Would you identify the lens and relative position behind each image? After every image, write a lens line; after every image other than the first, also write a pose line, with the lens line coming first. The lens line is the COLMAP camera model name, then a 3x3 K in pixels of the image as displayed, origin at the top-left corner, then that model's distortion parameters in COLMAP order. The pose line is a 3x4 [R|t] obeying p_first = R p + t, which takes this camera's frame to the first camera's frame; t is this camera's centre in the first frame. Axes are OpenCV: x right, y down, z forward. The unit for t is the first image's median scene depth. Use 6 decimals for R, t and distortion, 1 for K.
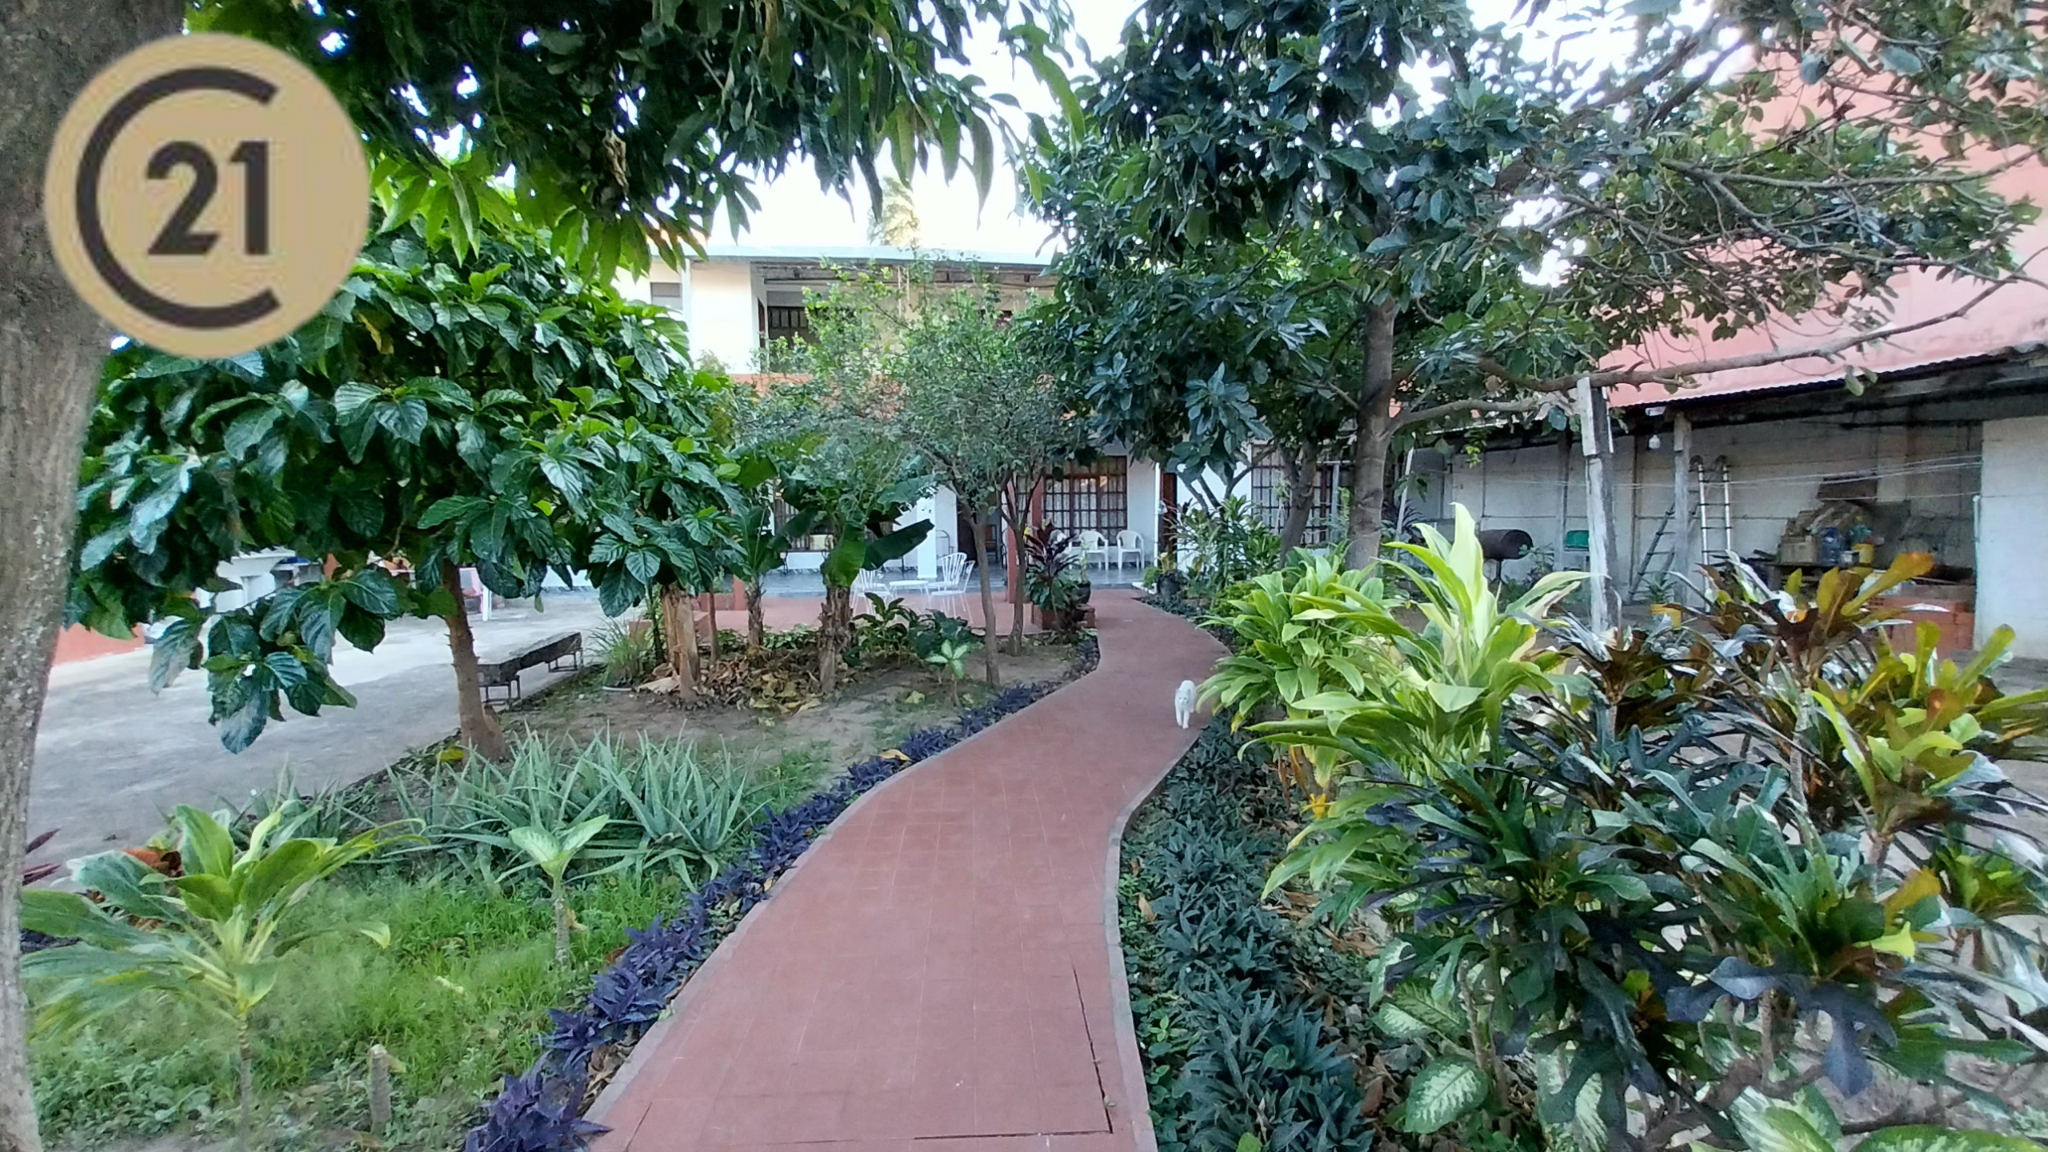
lens RADIAL K [[802.1, 0, 1025.2], [0, 802.1, 563.2], [0, 0, 1]] dist [0.018807, -0.015707]
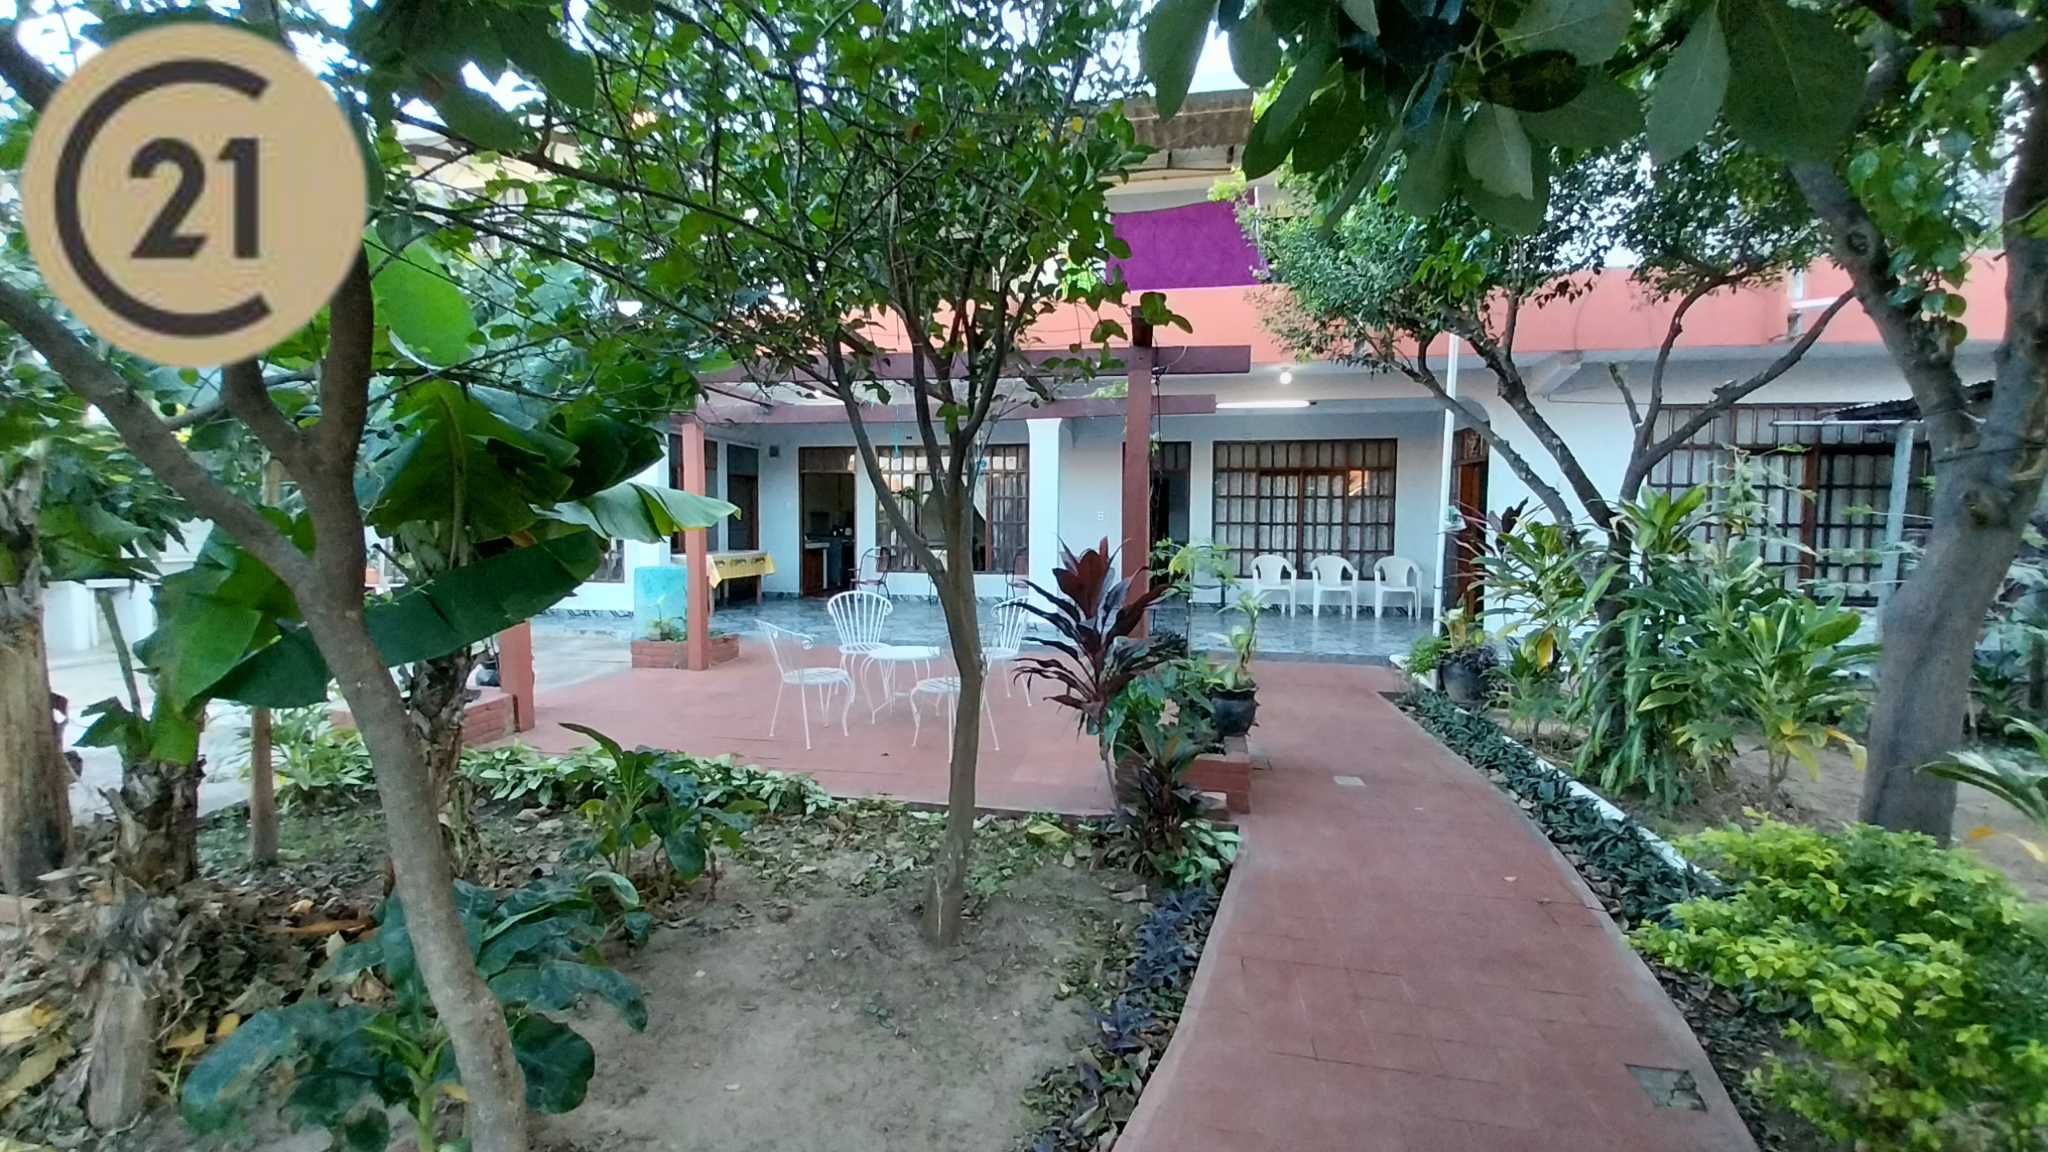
lens RADIAL K [[802.1, 0, 1025.2], [0, 802.1, 563.2], [0, 0, 1]] dist [0.018807, -0.015707]
pose [[0.946846, 0.034722, -0.319807, 0.108130], [-0.039738, 0.999168, -0.009170, -0.036327], [0.319223, 0.021391, 0.947438, 0.600903]]
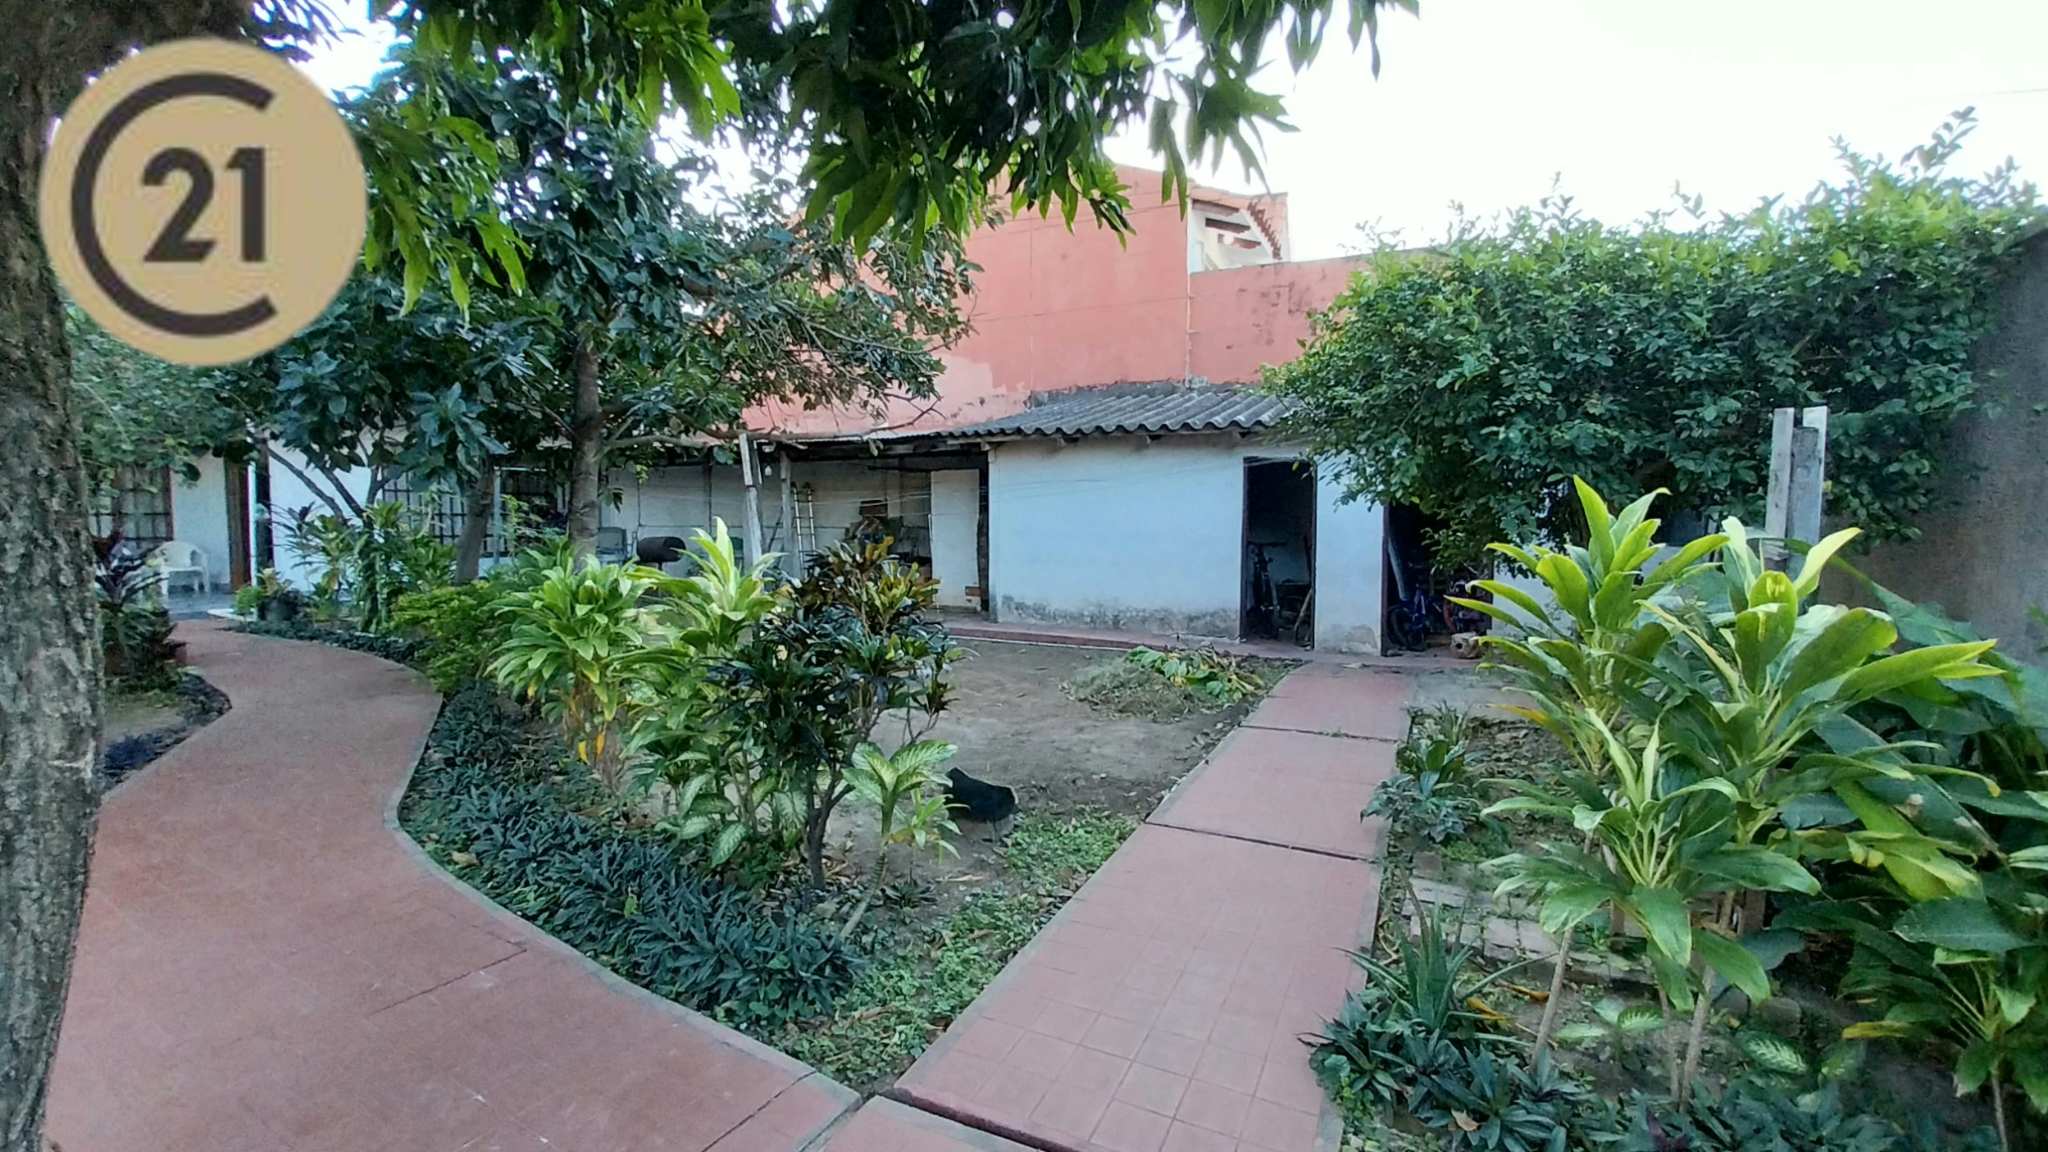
lens RADIAL K [[841.8, 0, 1024.0], [0, 841.8, 576.0], [0, 0, 1]] dist [0.040908, -0.038268]
pose [[0.564589, -0.044317, 0.824182, -0.135501], [0.042862, 0.998784, 0.024344, 0.008382], [-0.824259, 0.021581, 0.565802, -0.133755]]
